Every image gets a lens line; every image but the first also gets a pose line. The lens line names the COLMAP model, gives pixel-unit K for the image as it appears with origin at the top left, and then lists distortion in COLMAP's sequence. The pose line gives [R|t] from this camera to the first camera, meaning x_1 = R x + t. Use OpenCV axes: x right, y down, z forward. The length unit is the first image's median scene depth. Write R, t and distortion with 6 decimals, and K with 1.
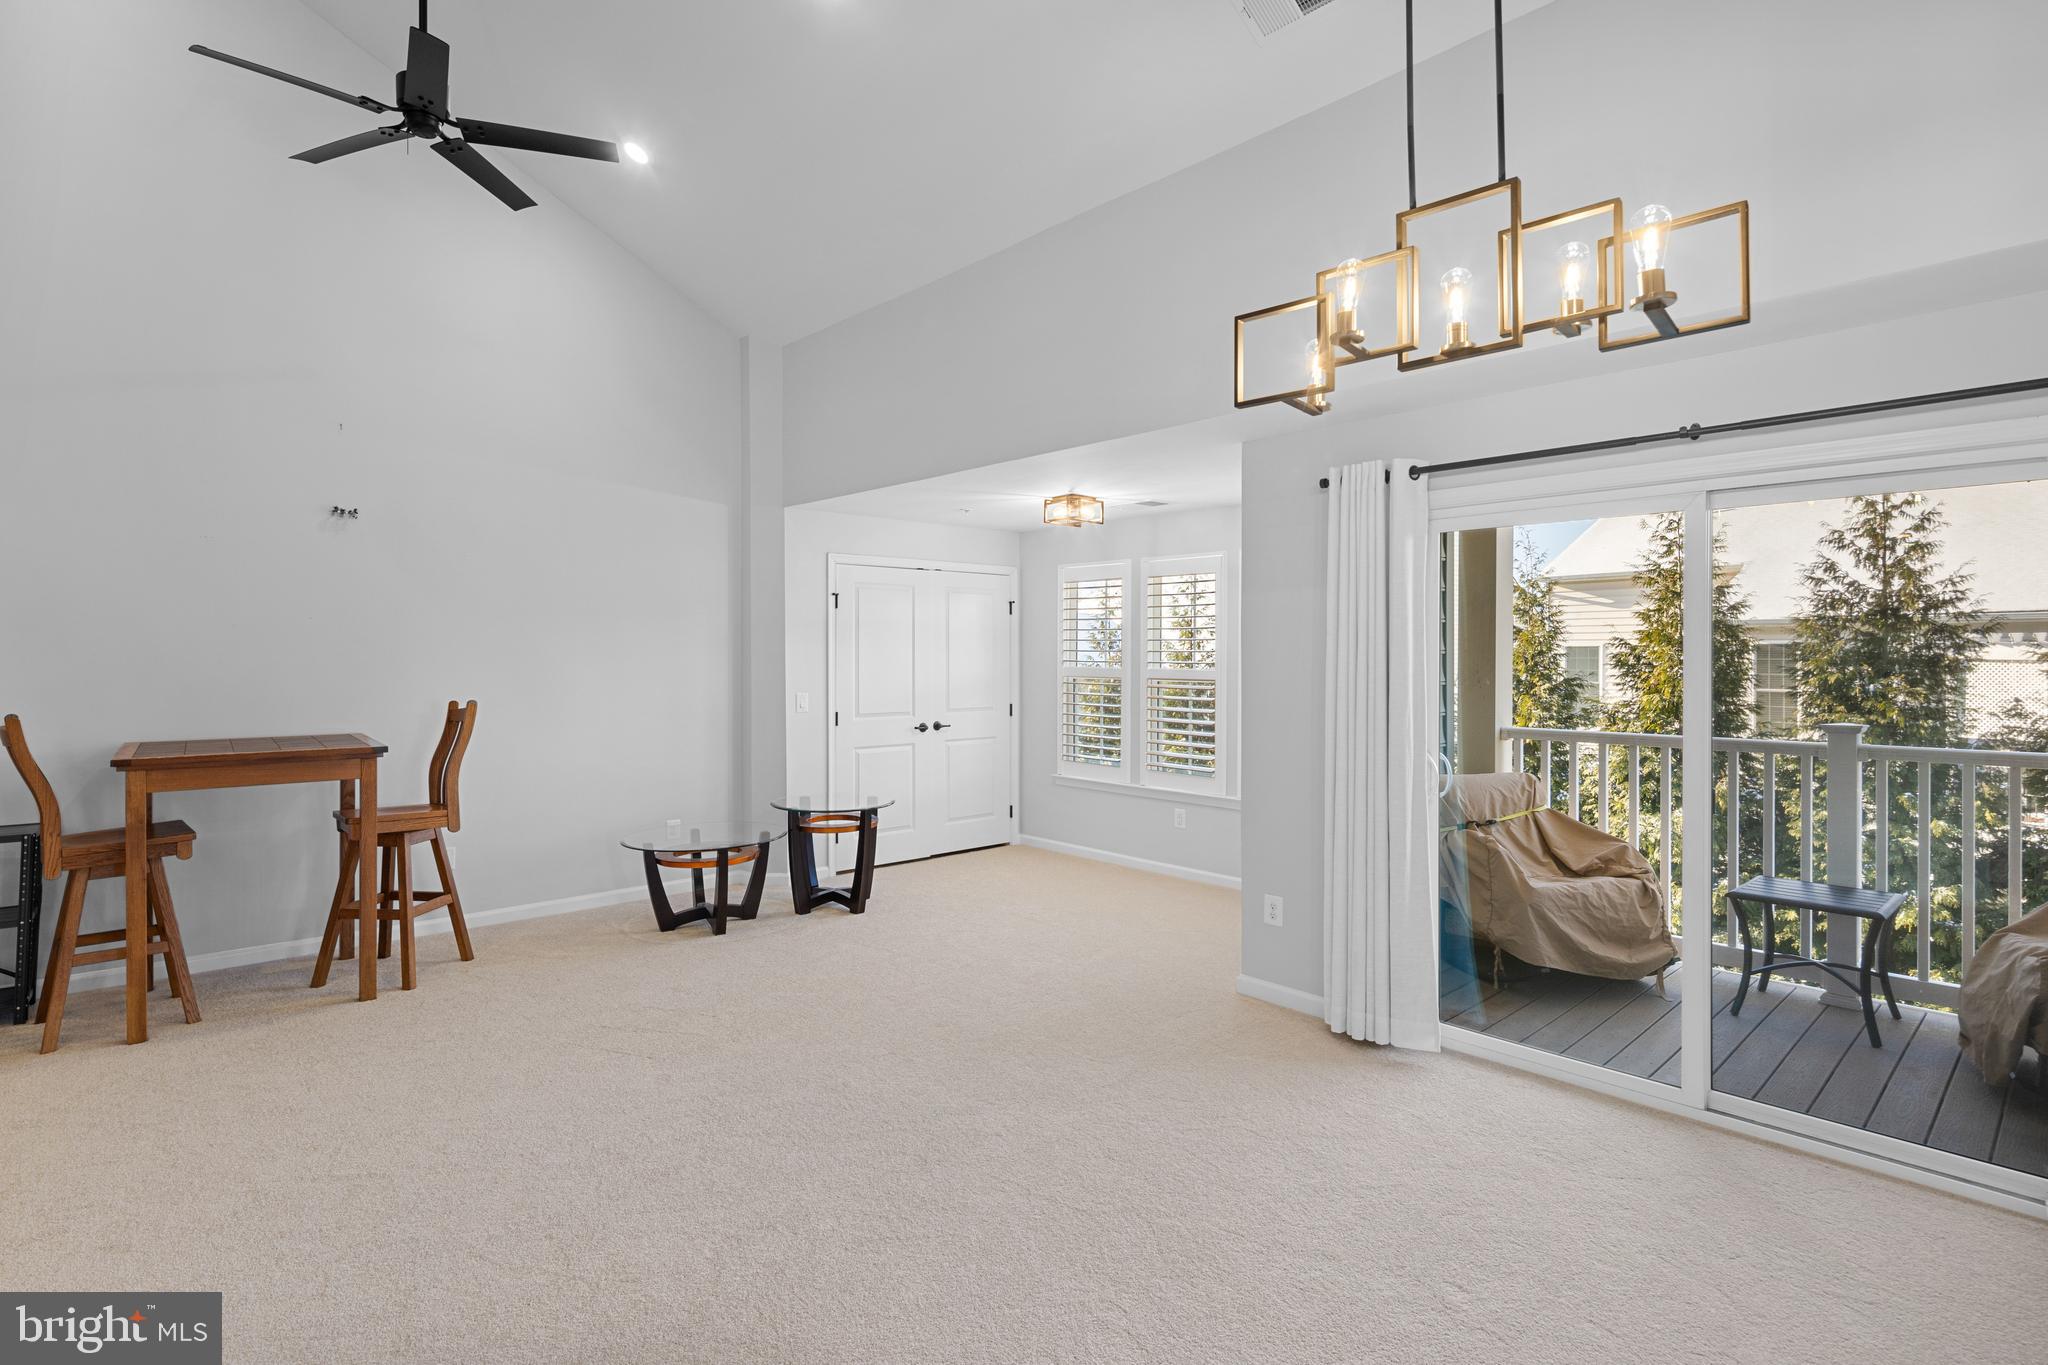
lens RADIAL K [[996.6, 0, 1035.0], [0, 996.6, 667.7], [0, 0, 1]] dist [0.000601, -0.000189]
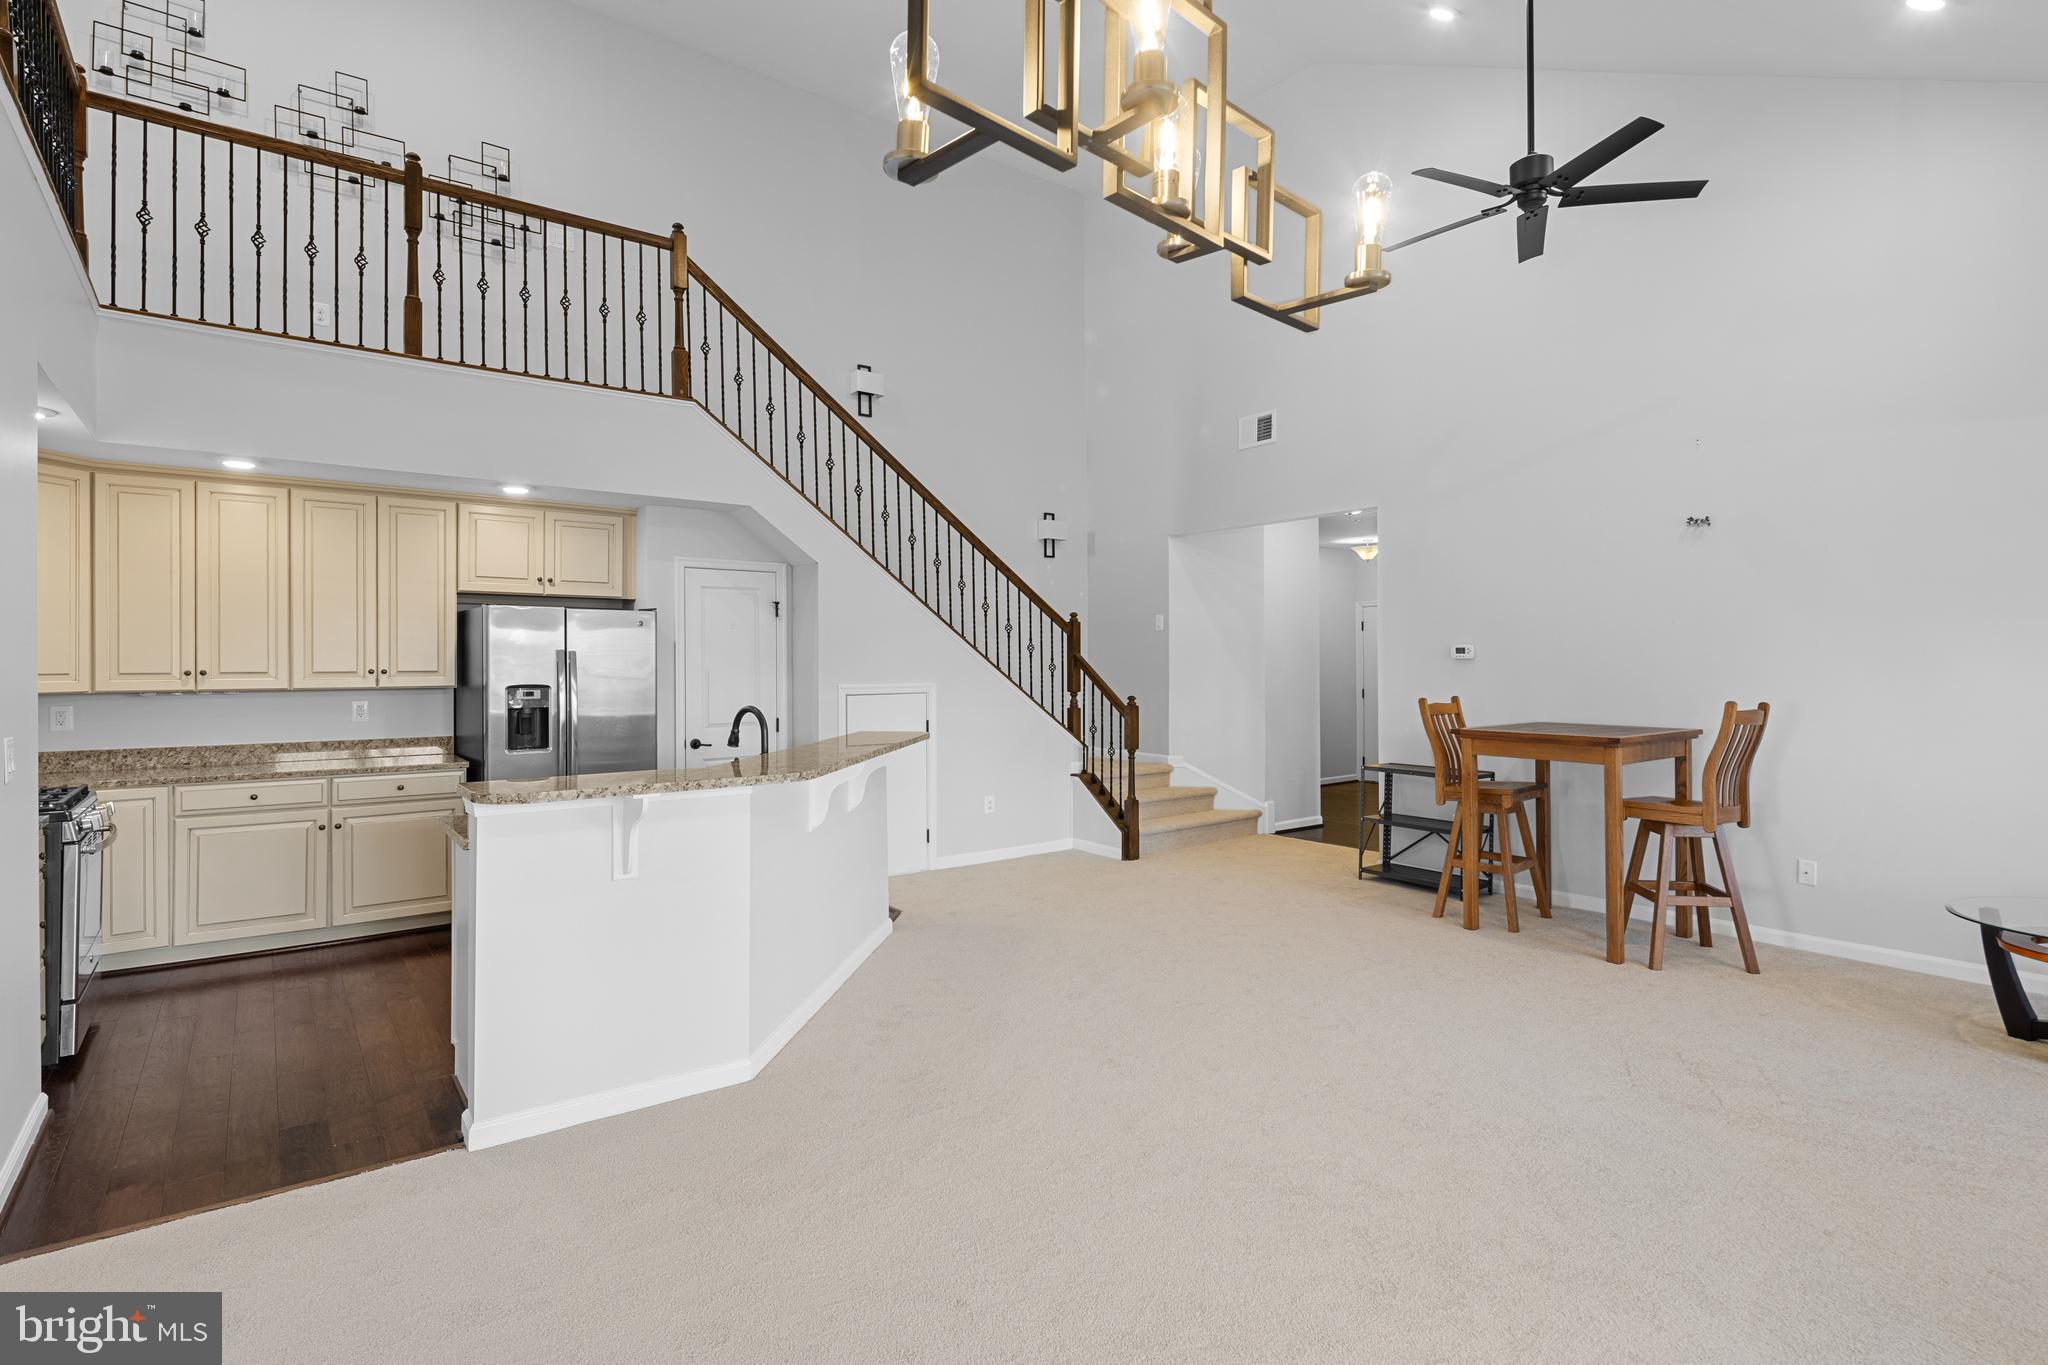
lens RADIAL K [[996.6, 0, 1017.9], [0, 996.6, 674.8], [0, 0, 1]] dist [0.000601, -0.000189]
pose [[-0.105062, 0.015871, -0.994339, 0.441602], [-0.004790, 0.999853, 0.016465, -0.005783], [0.994454, 0.006493, -0.104971, 0.382142]]
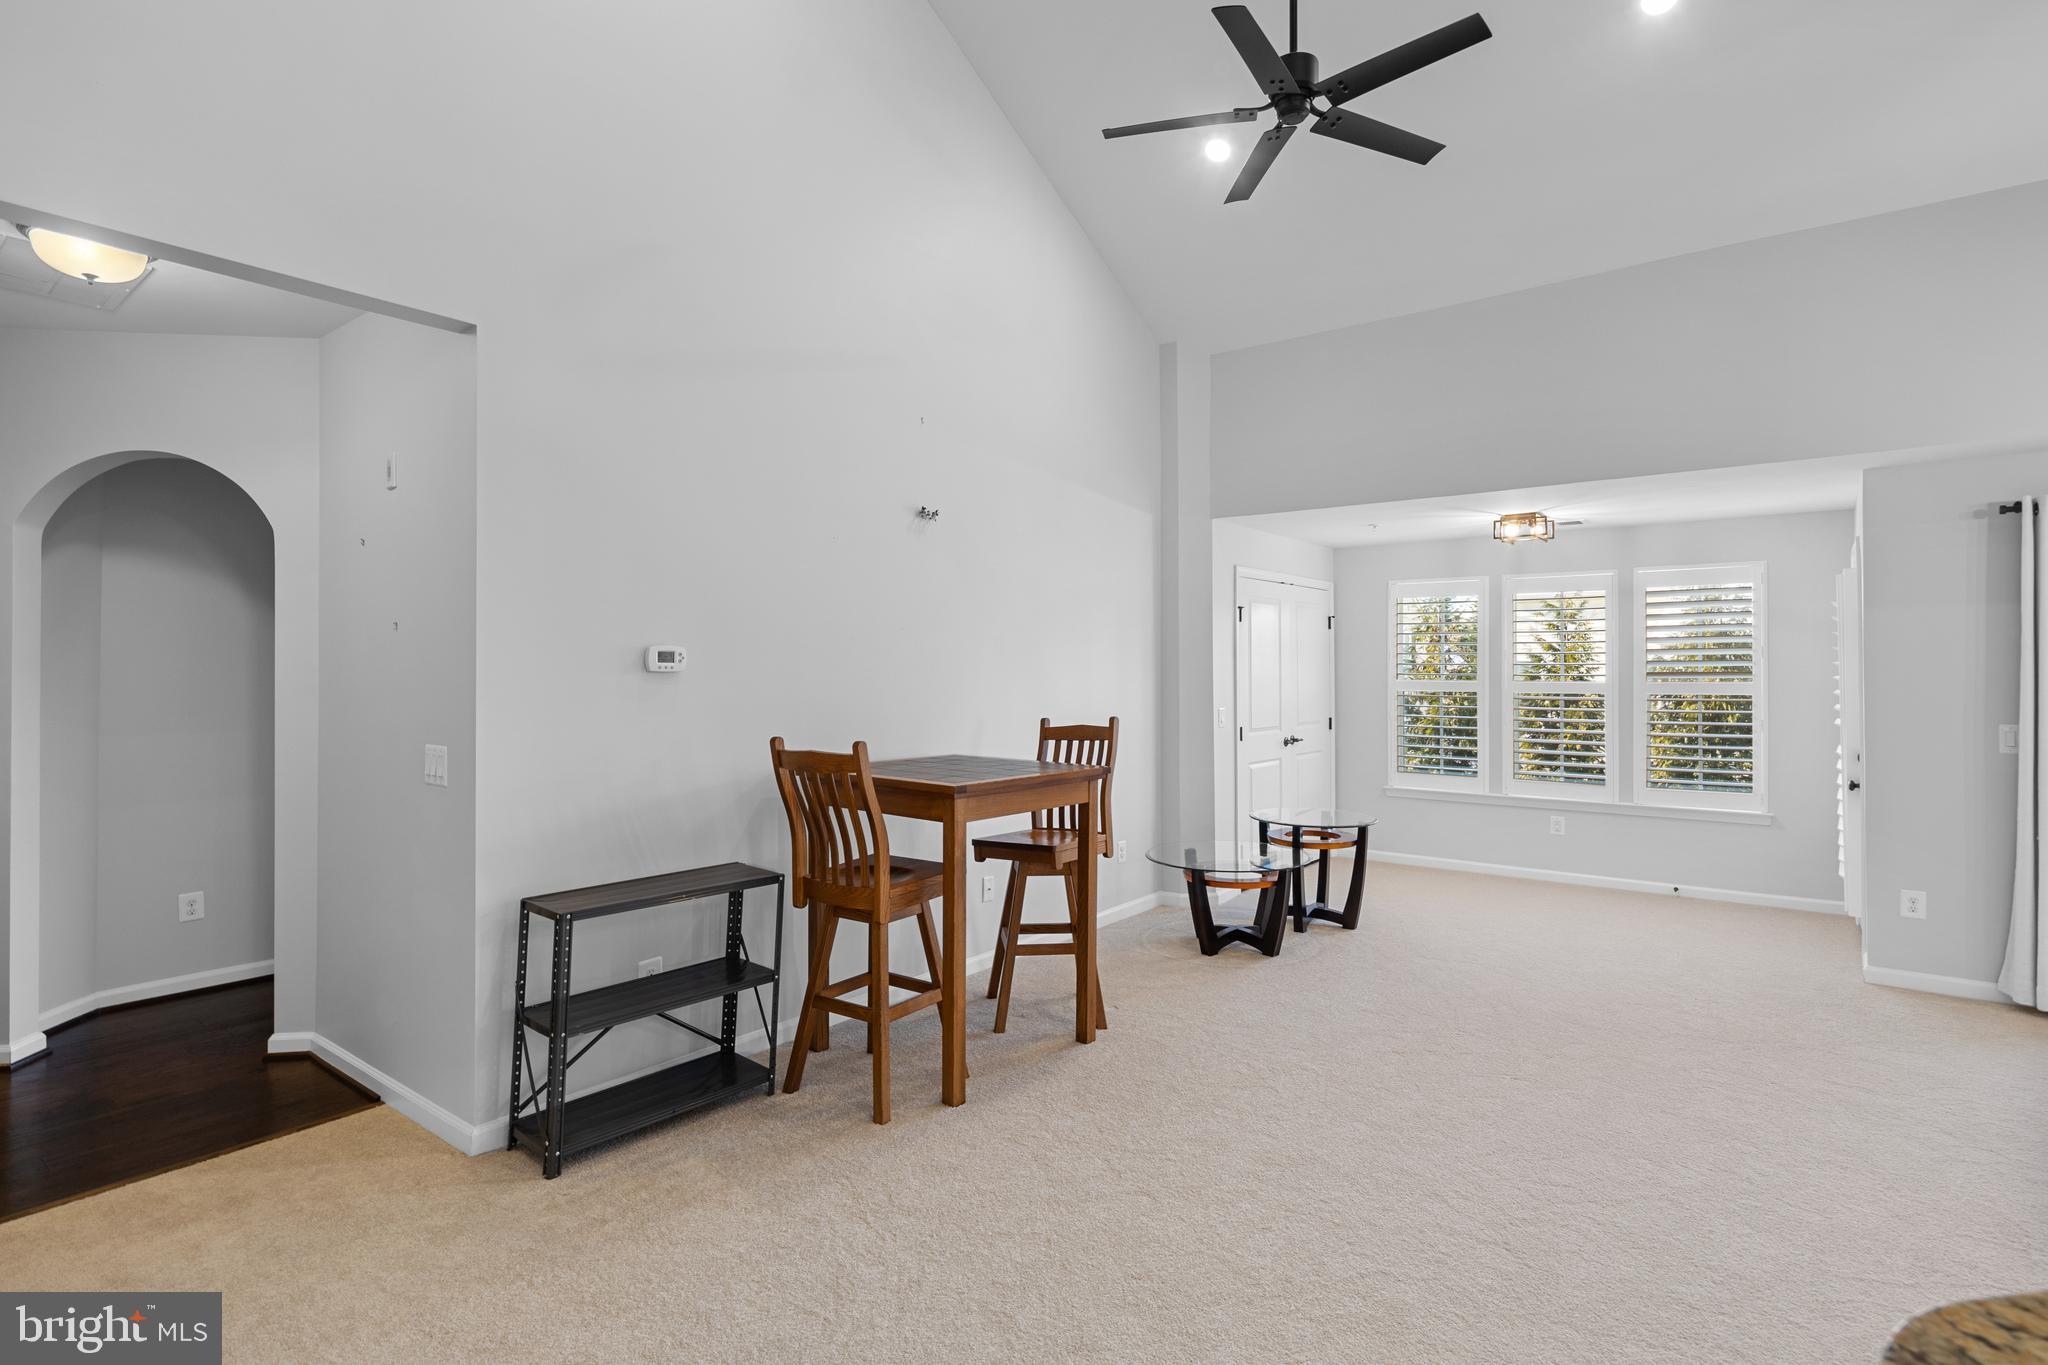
lens RADIAL K [[996.6, 0, 1035.1], [0, 996.6, 674.1], [0, 0, 1]] dist [0.000601, -0.000189]
pose [[0.985339, -0.002194, 0.170592, -0.738440], [0.003842, 0.999949, -0.009333, 0.000668], [-0.170563, 0.009851, 0.985298, 0.080237]]
